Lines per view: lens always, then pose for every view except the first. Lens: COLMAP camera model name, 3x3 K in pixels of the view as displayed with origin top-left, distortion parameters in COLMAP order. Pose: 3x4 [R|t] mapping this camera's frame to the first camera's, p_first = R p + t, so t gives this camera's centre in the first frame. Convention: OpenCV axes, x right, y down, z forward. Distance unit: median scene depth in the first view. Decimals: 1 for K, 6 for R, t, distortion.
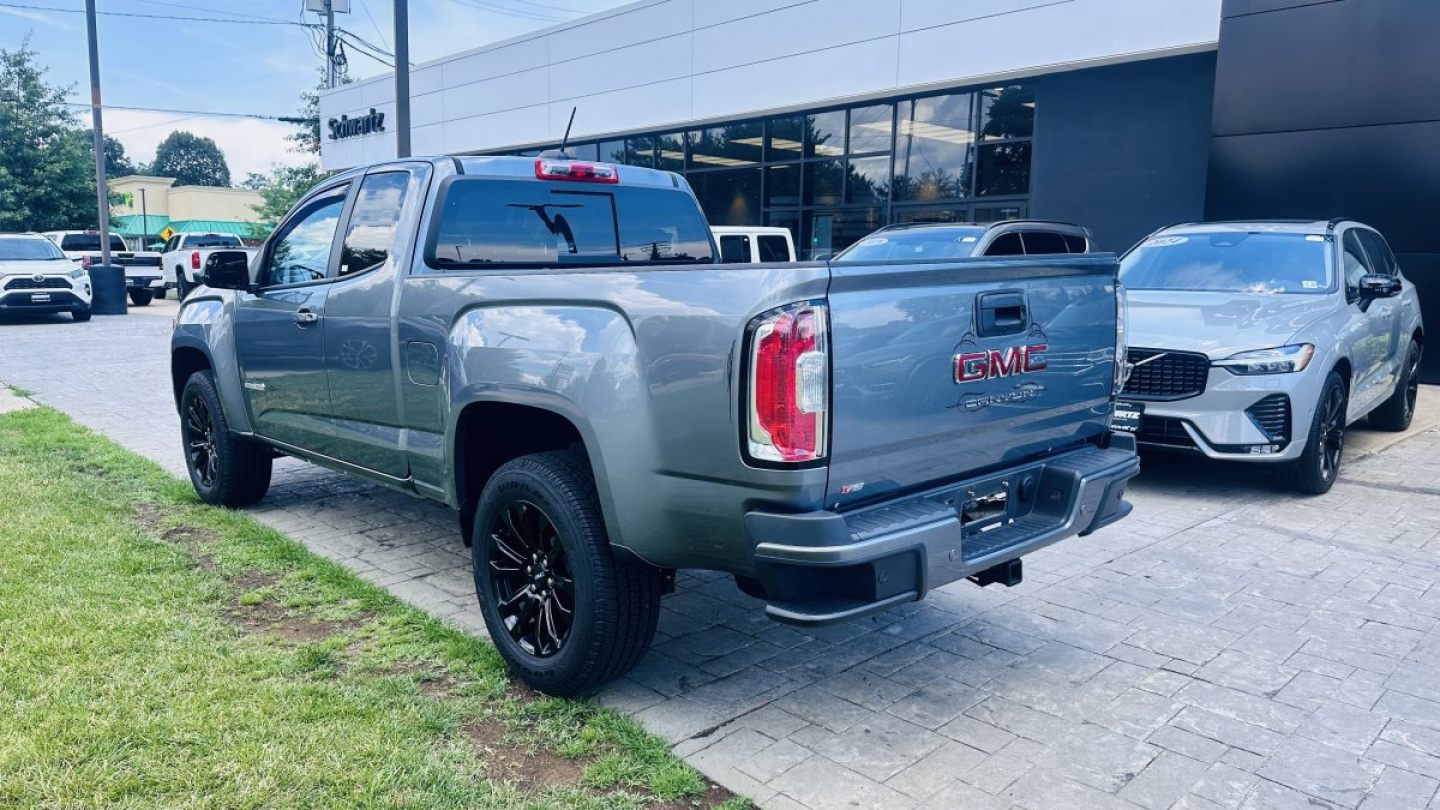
lens RADIAL K [[1010.2, 0, 708.2], [0, 1010.2, 414.9], [0, 0, 1]] dist [0.040614, -0.038552]
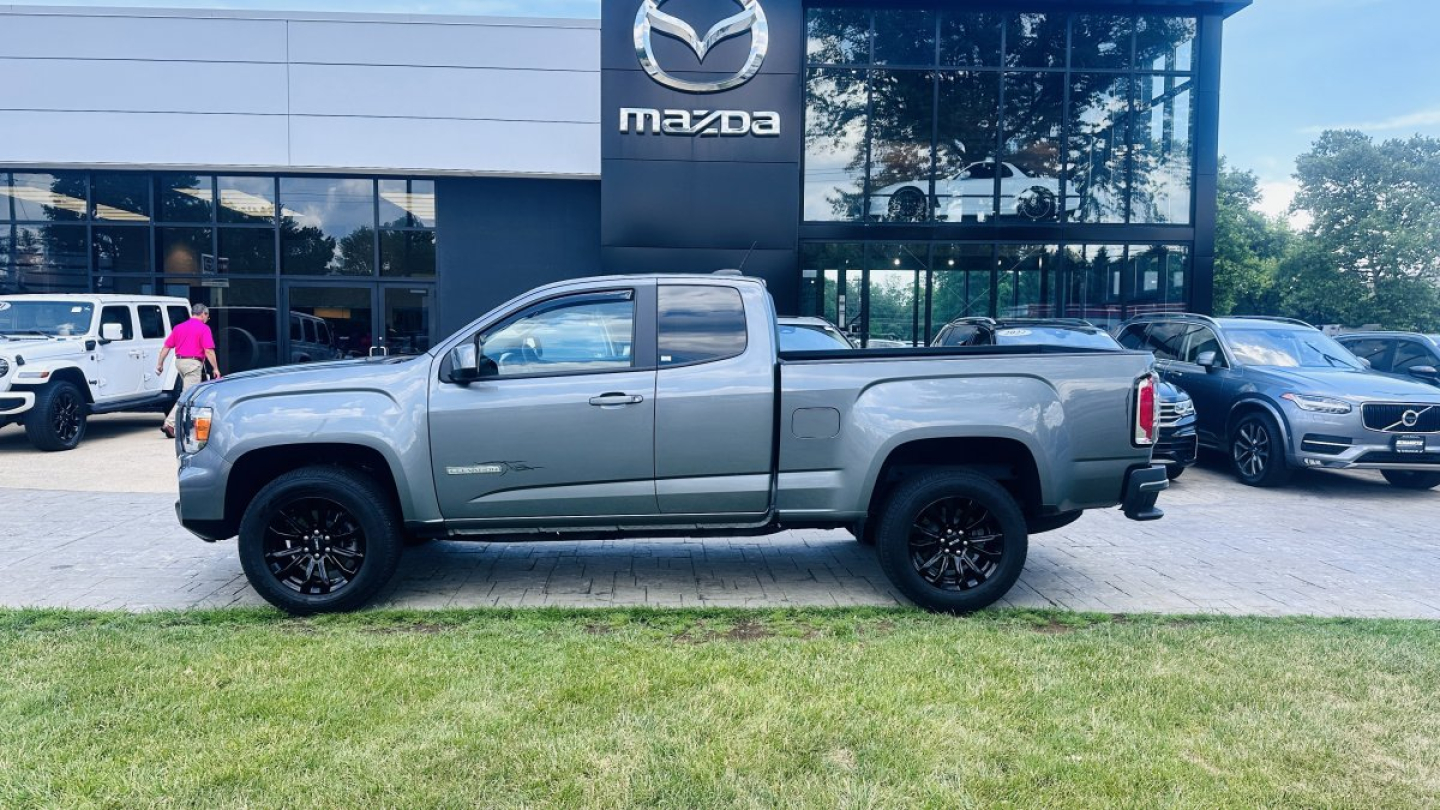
lens RADIAL K [[1010.2, 0, 723.6], [0, 1010.2, 403.3], [0, 0, 1]] dist [0.040614, -0.038552]
pose [[0.628774, -0.055970, 0.775571, -1.633231], [0.112778, 0.993424, -0.019740, -0.074535], [-0.769367, 0.099879, 0.630951, 0.213593]]
